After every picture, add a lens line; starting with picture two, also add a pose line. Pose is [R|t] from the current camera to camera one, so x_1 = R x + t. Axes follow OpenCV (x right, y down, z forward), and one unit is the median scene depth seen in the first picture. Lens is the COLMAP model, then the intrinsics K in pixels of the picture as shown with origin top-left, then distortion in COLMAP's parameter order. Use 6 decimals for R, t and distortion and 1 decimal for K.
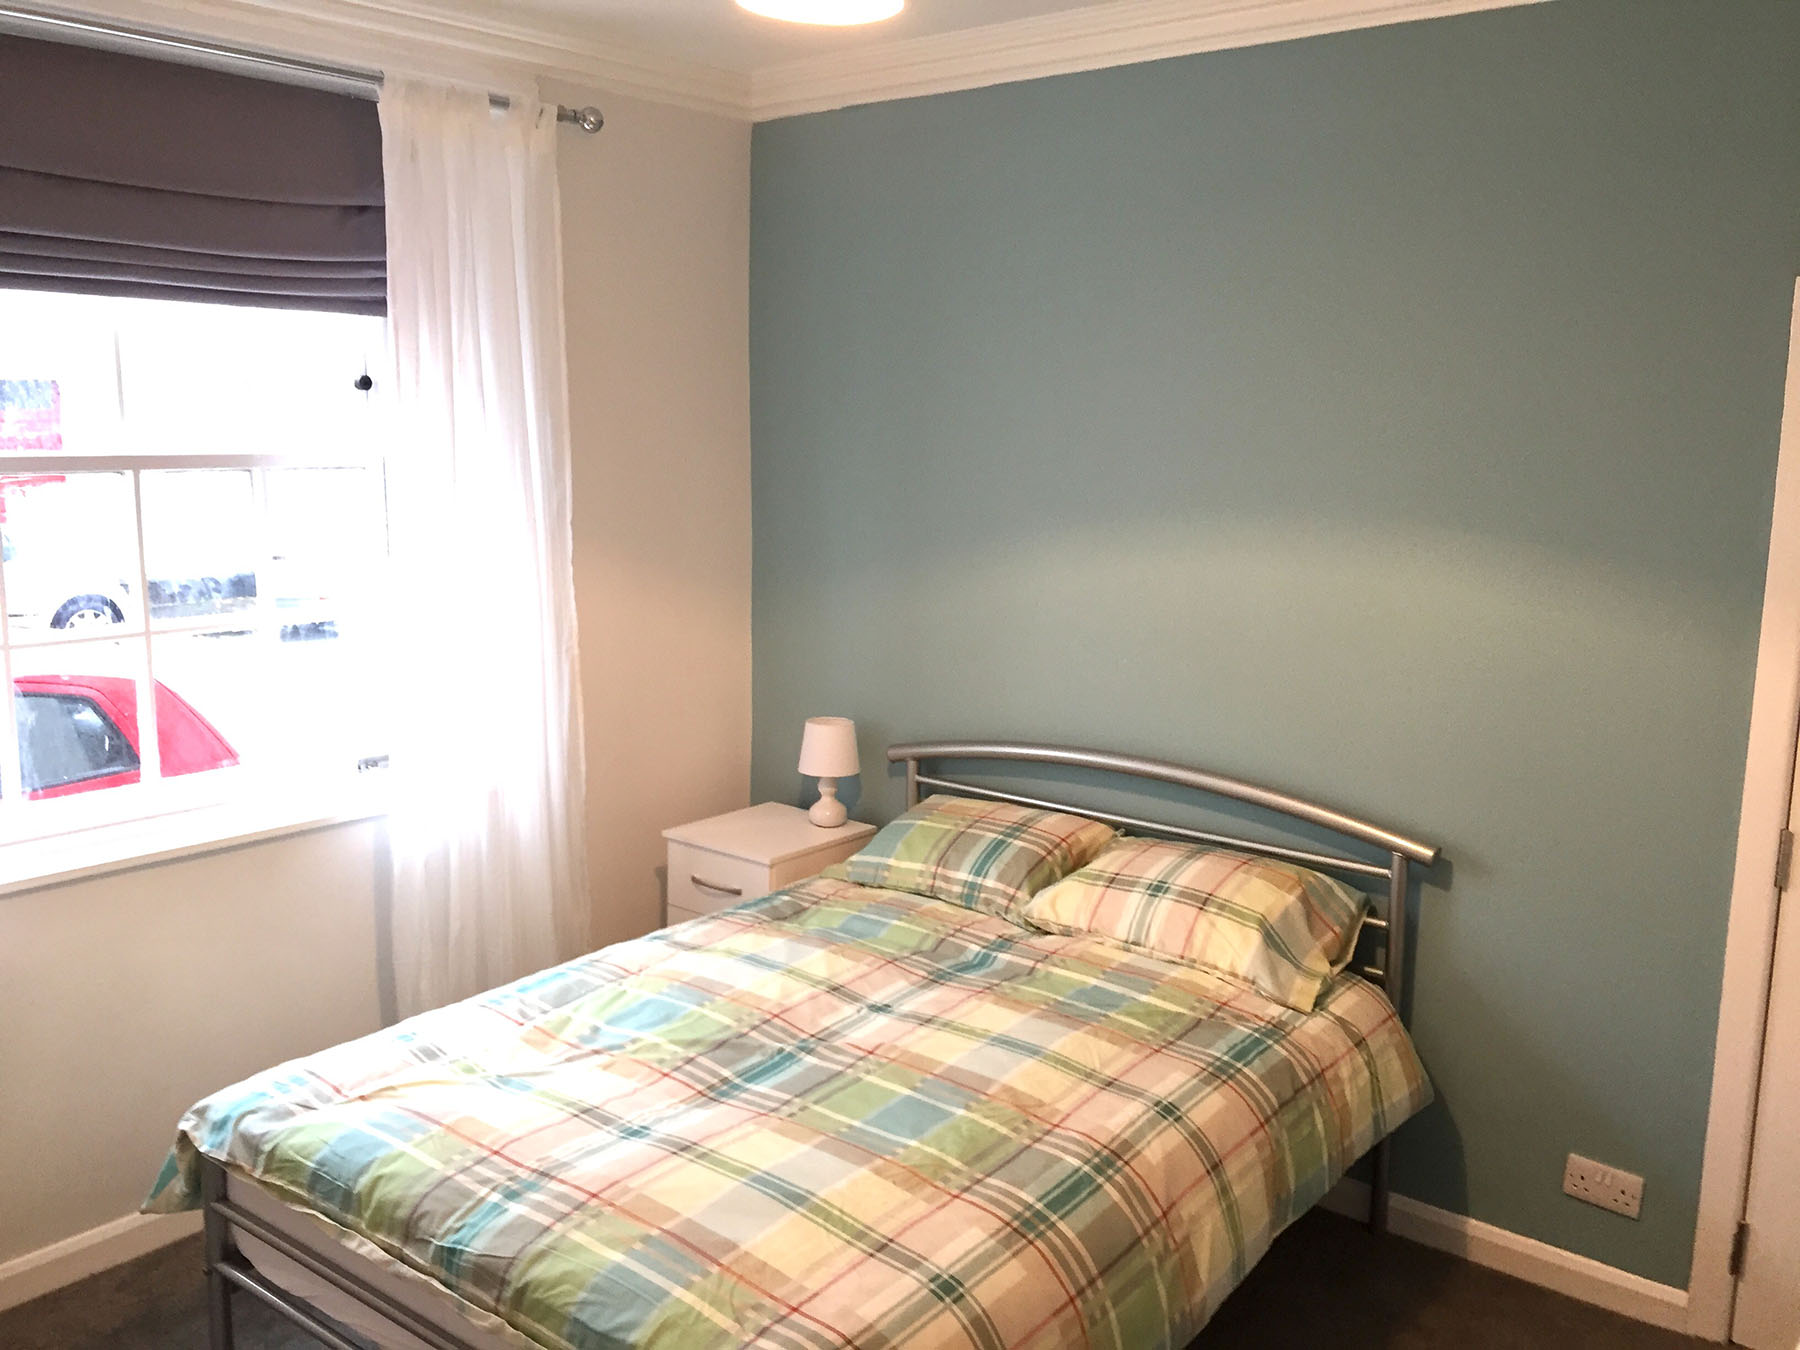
lens RADIAL K [[1528.4, 0, 910.5], [0, 1528.4, 676.7], [0, 0, 1]] dist [0.087032, -0.172169]
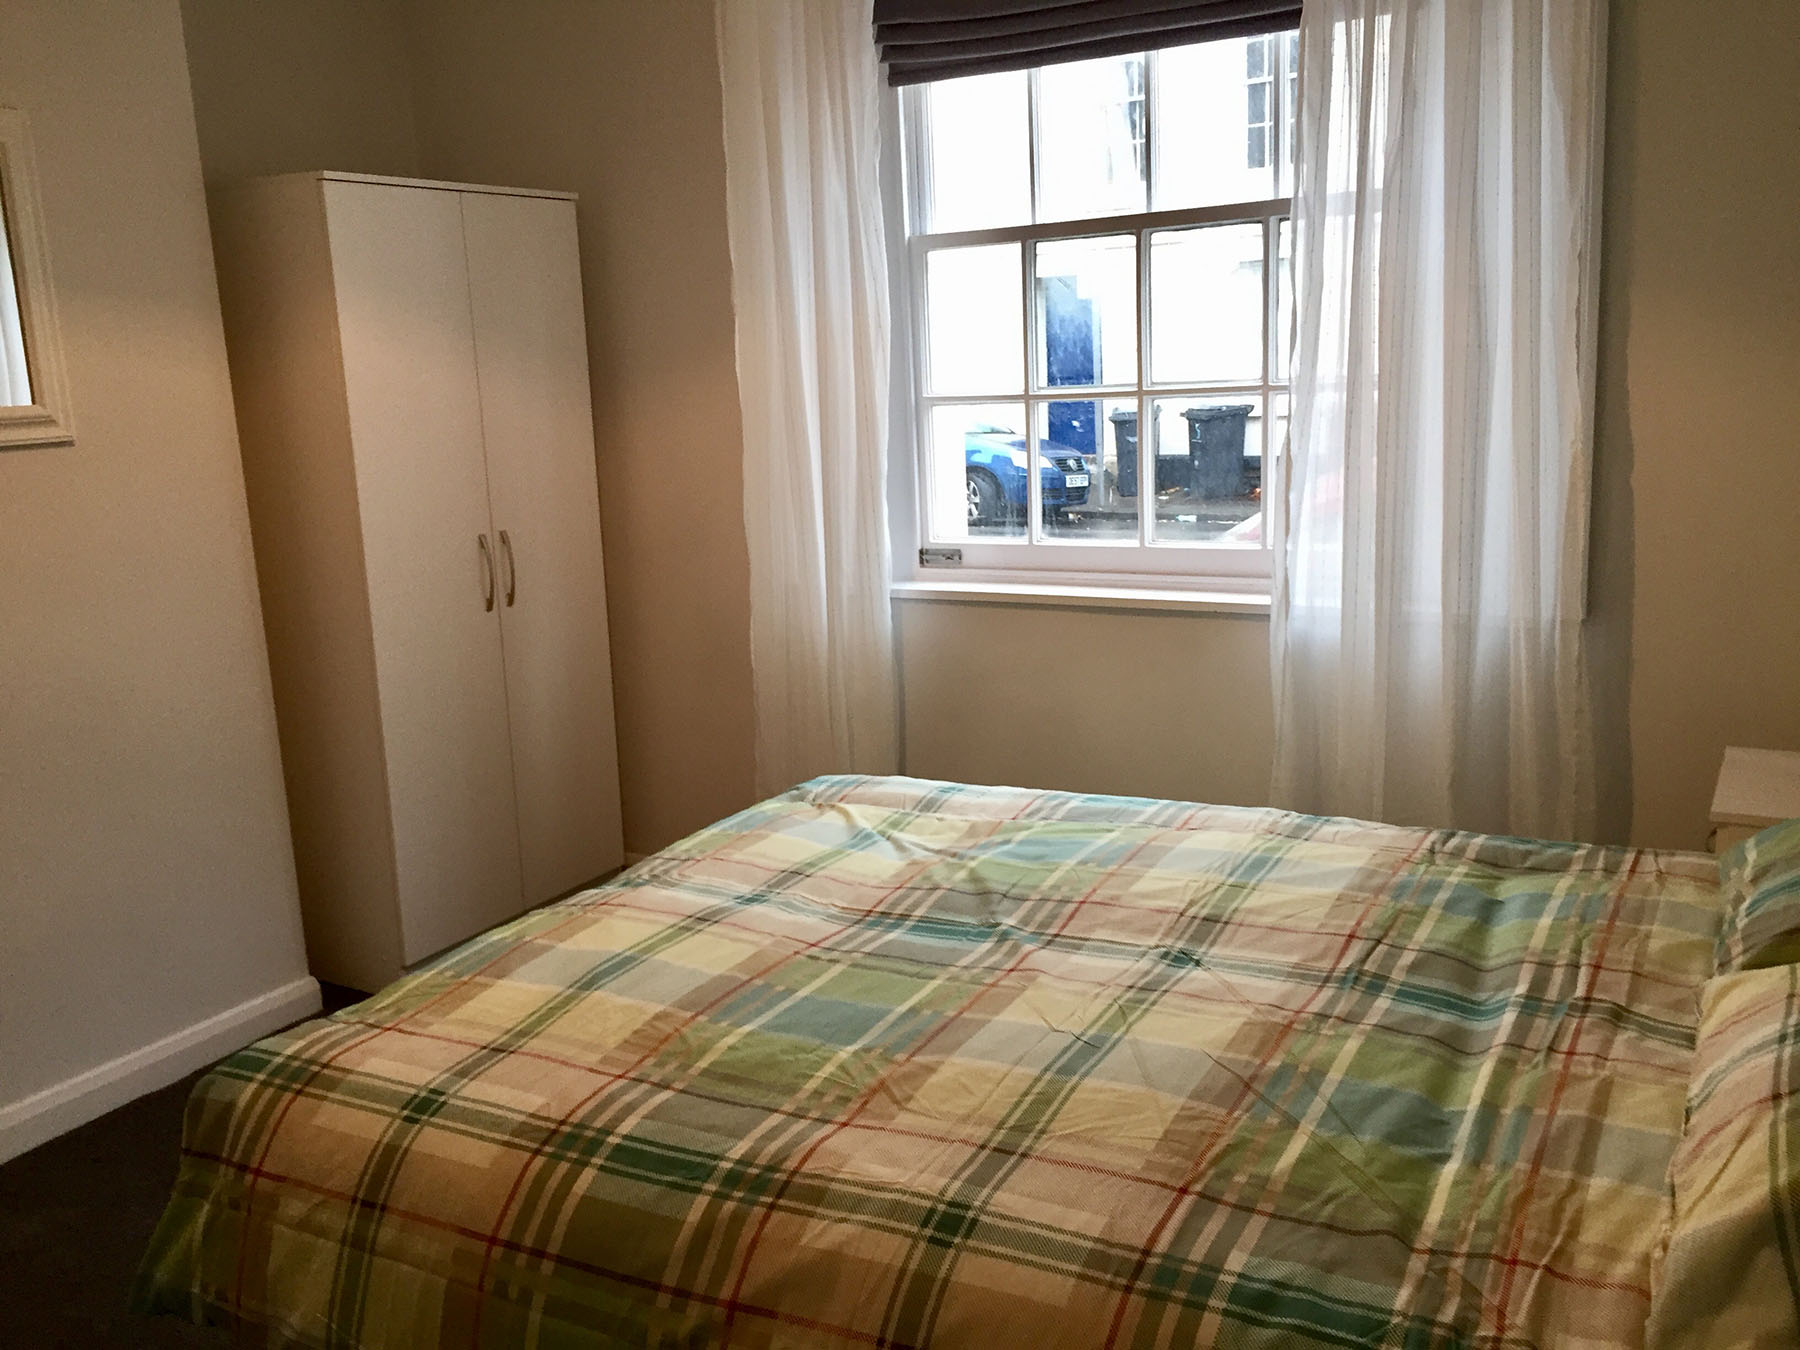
lens RADIAL K [[1528.4, 0, 910.5], [0, 1528.4, 676.7], [0, 0, 1]] dist [0.087032, -0.172169]
pose [[0.154092, 0.183685, -0.970832, 0.661980], [-0.116344, 0.979105, 0.166784, 0.003909], [0.981183, 0.087251, 0.172243, 0.881479]]
